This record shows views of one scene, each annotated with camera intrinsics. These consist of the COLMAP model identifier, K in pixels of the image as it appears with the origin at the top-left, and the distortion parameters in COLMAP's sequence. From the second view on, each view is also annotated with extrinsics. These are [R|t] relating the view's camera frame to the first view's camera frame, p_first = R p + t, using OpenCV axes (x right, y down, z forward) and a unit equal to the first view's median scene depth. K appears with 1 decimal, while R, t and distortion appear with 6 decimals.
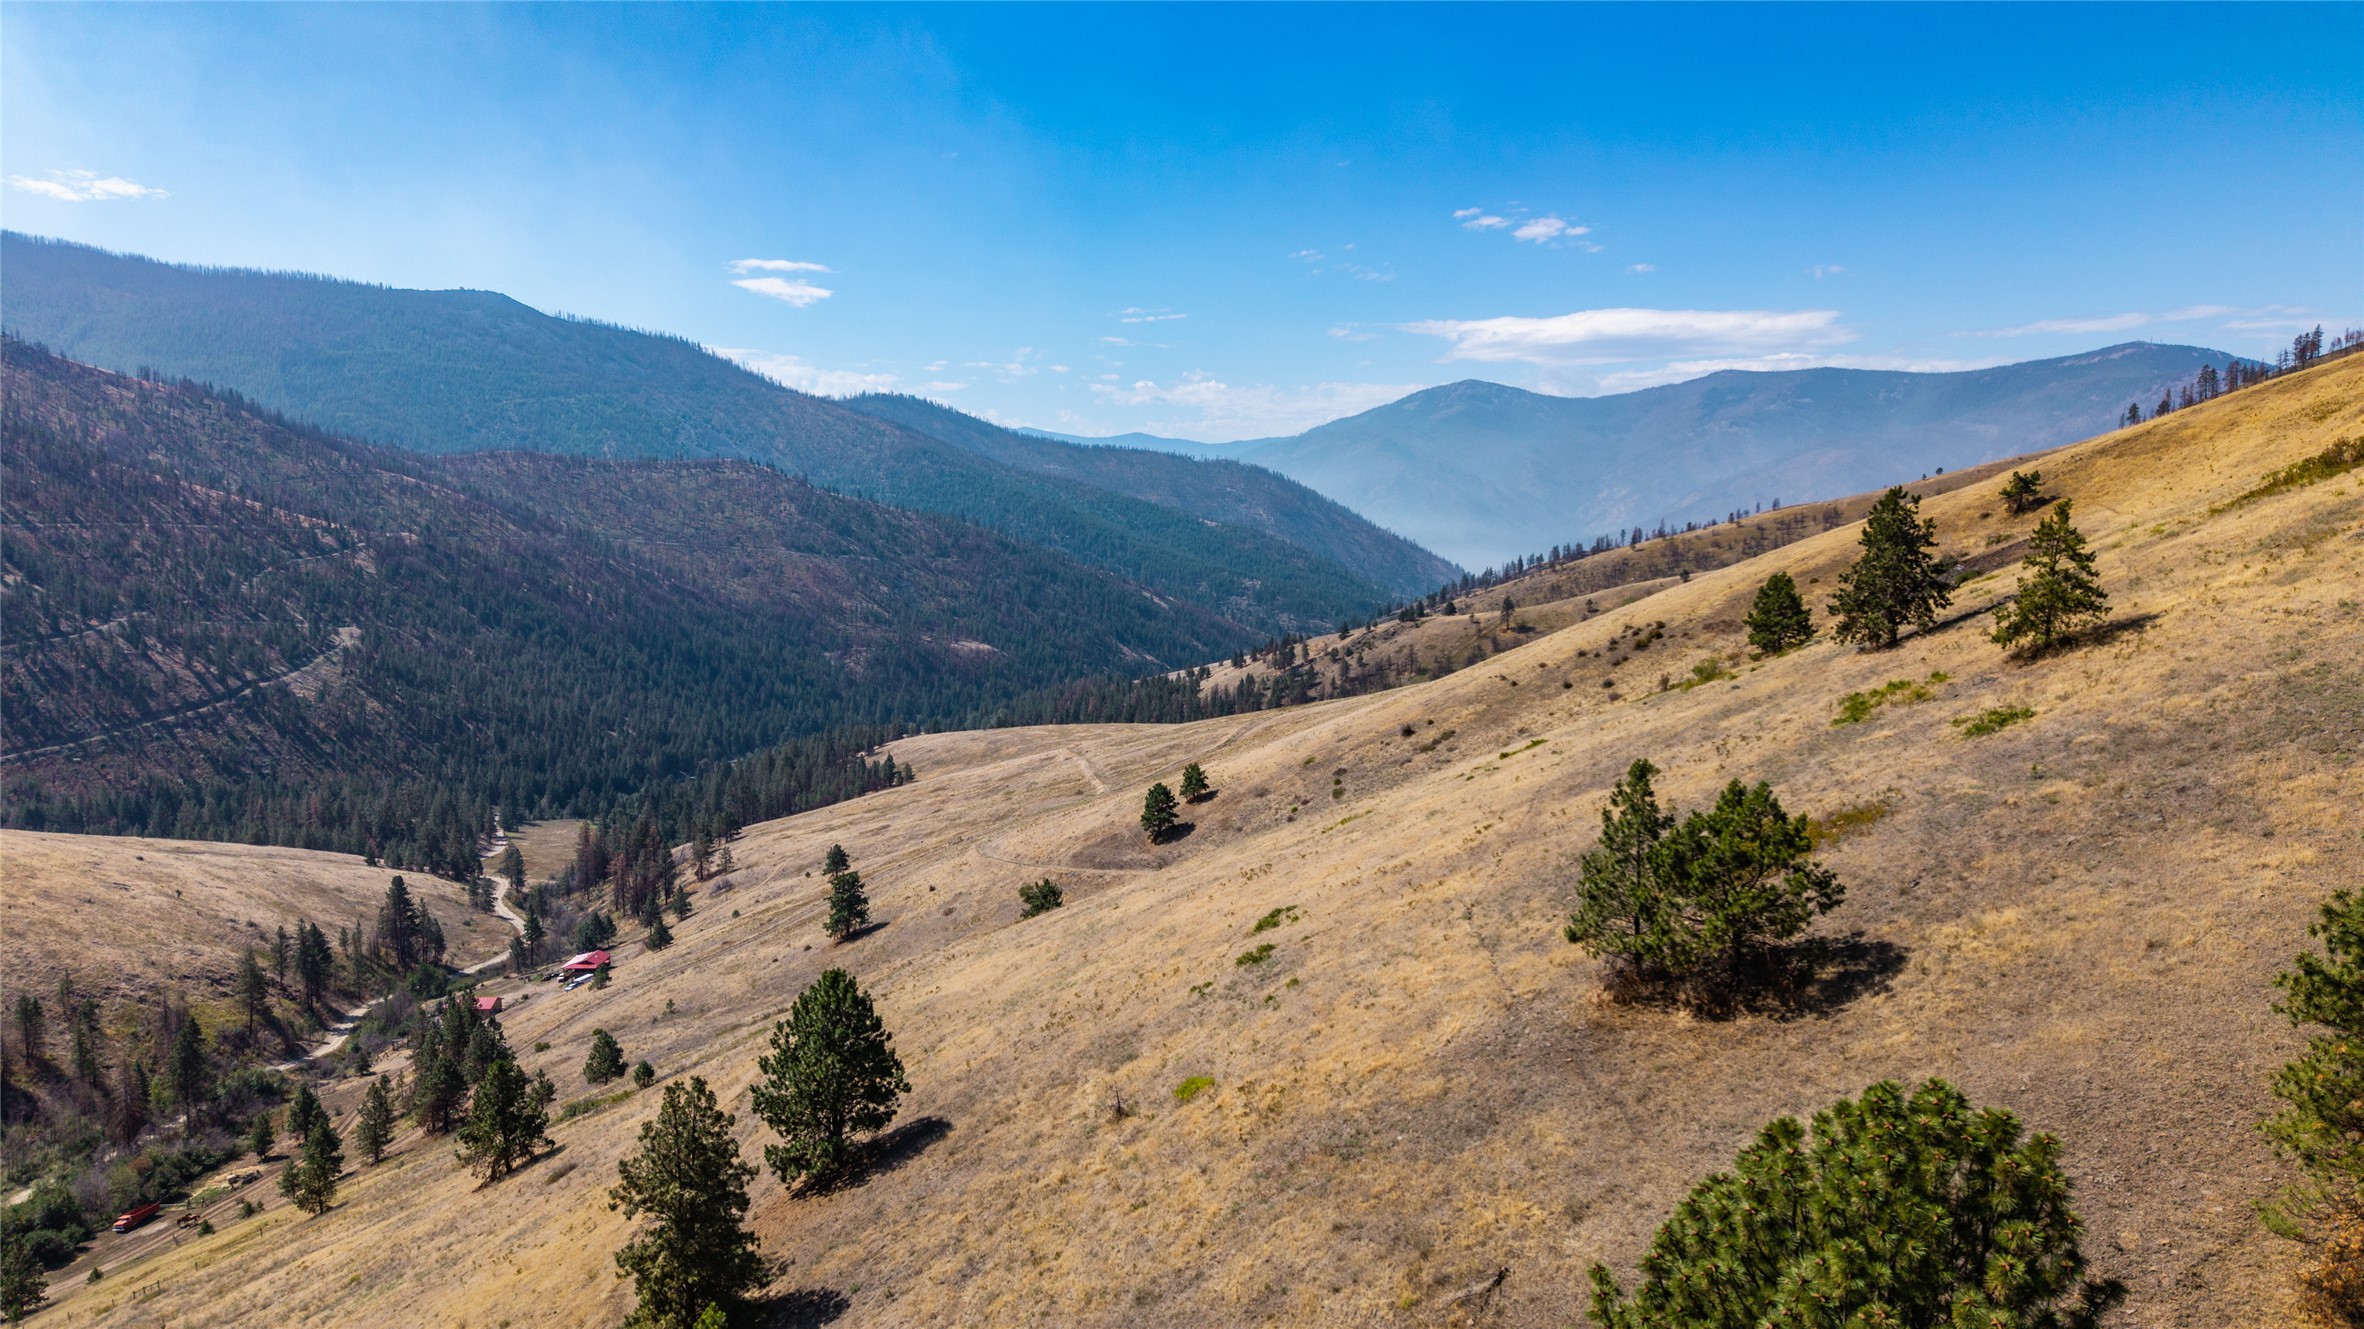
lens RADIAL K [[1683.1, 0, 1145.5], [0, 1683.1, 657.6], [0, 0, 1]] dist [0.027042, -0.001344]
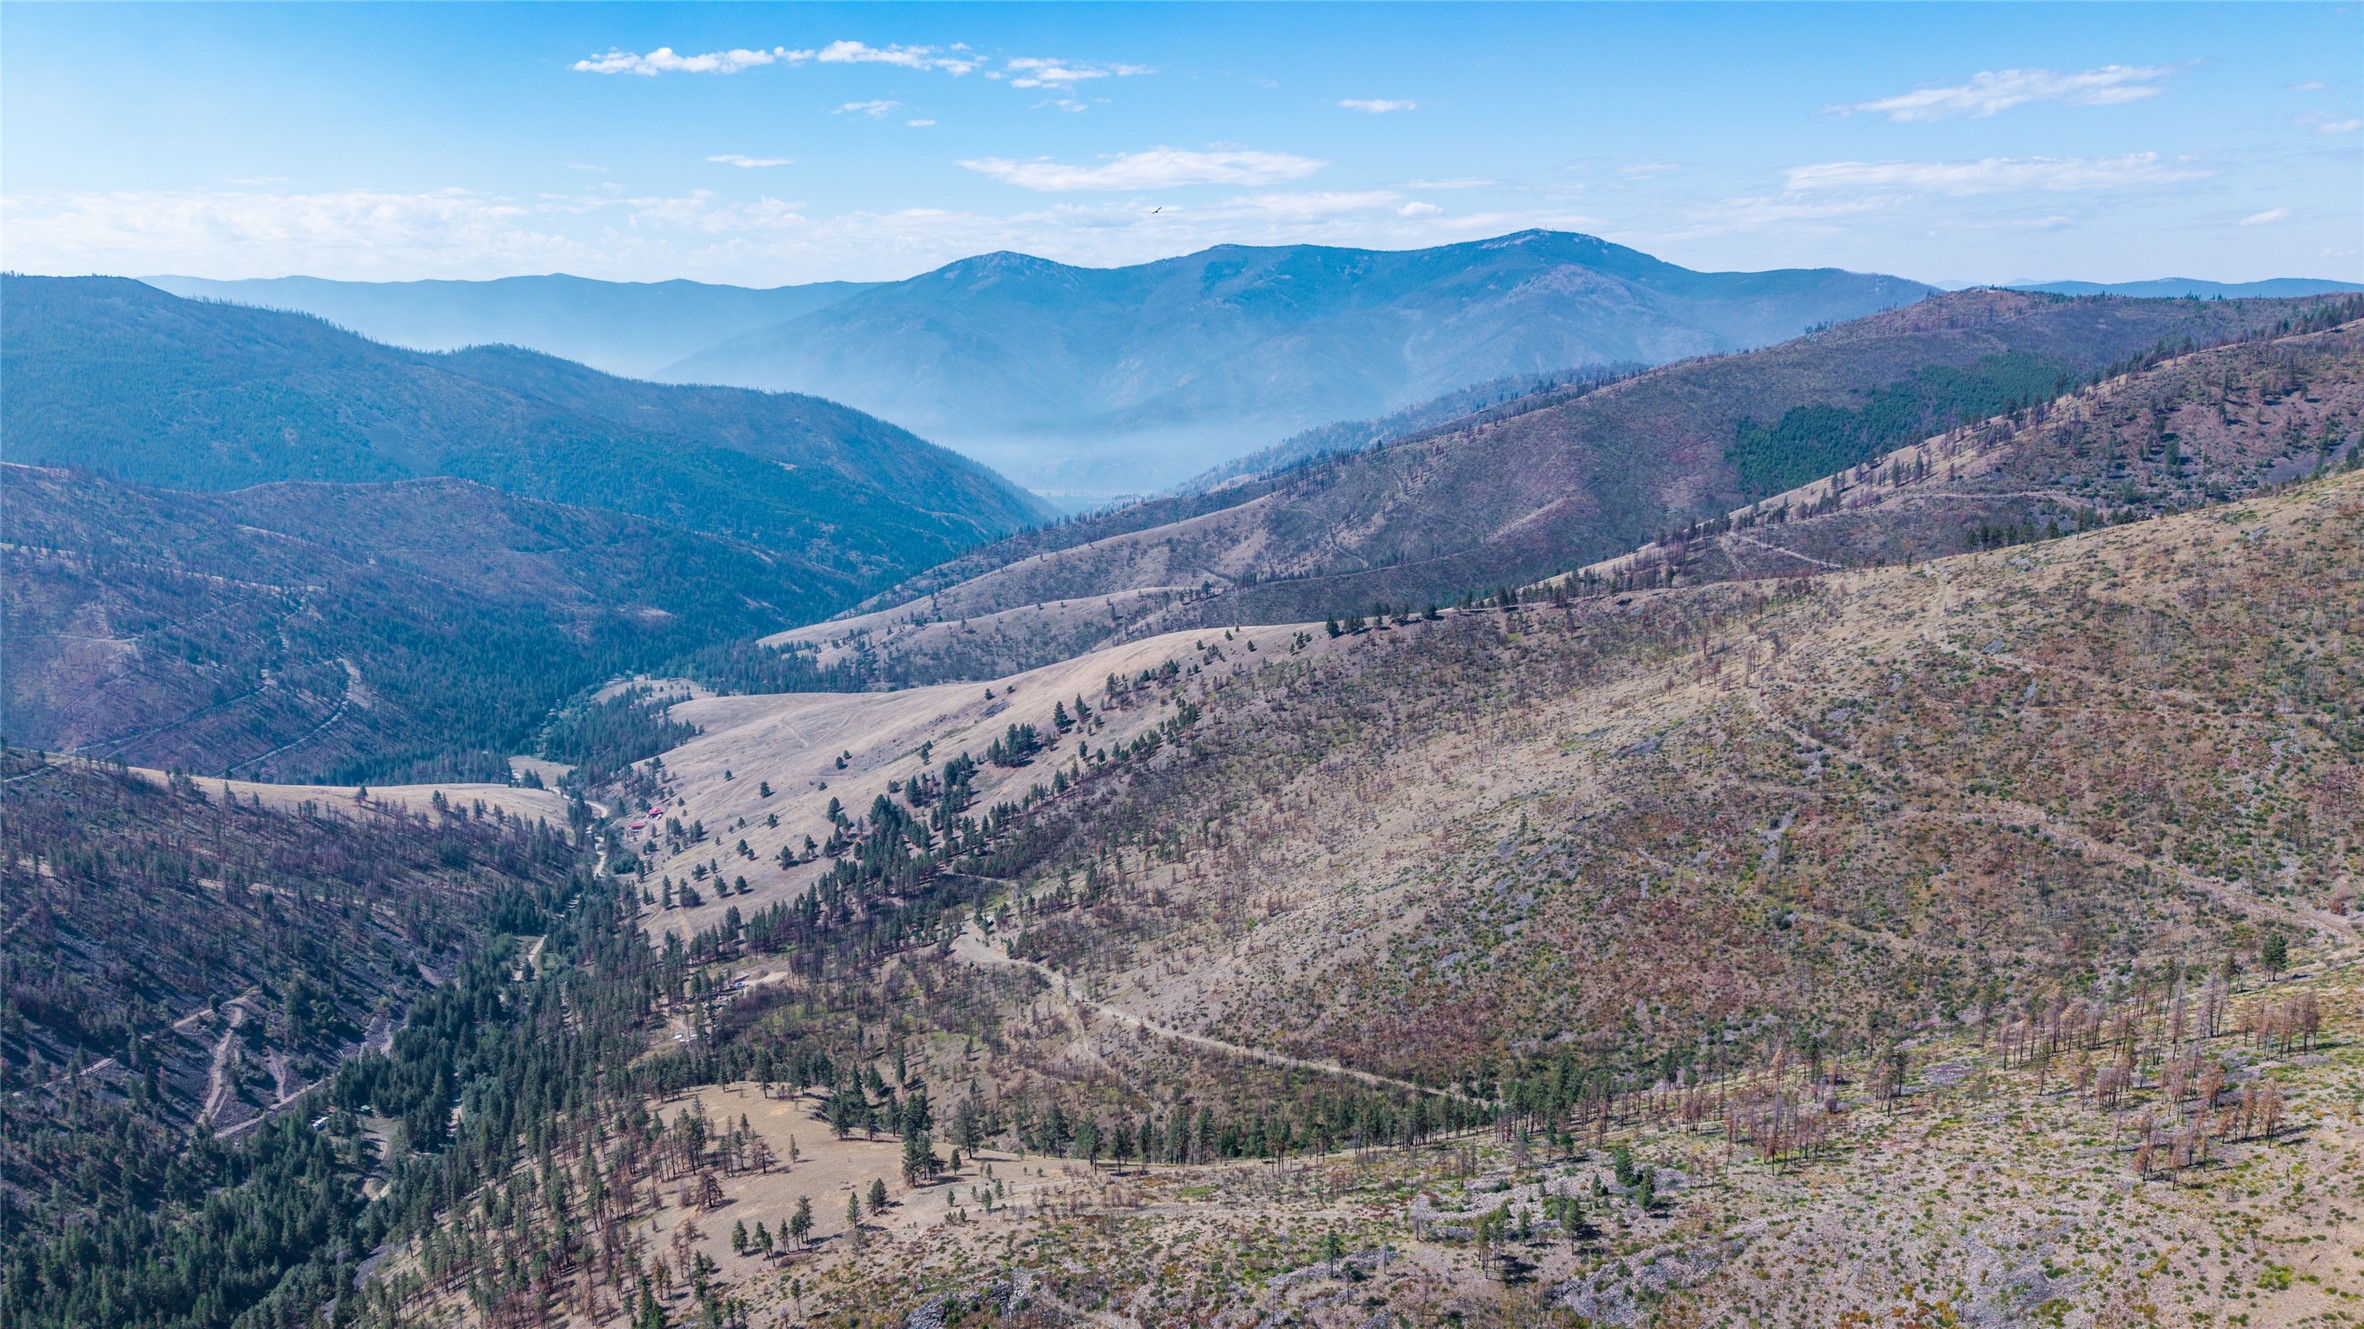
lens RADIAL K [[1664.4, 0, 1182.0], [0, 1664.4, 664.5], [0, 0, 1]] dist [0.031585, -0.032417]
pose [[0.960044, -0.070546, 0.270811, -0.029457], [0.040979, 0.992712, 0.113329, -0.062101], [-0.276832, -0.097704, 0.955938, -0.336502]]
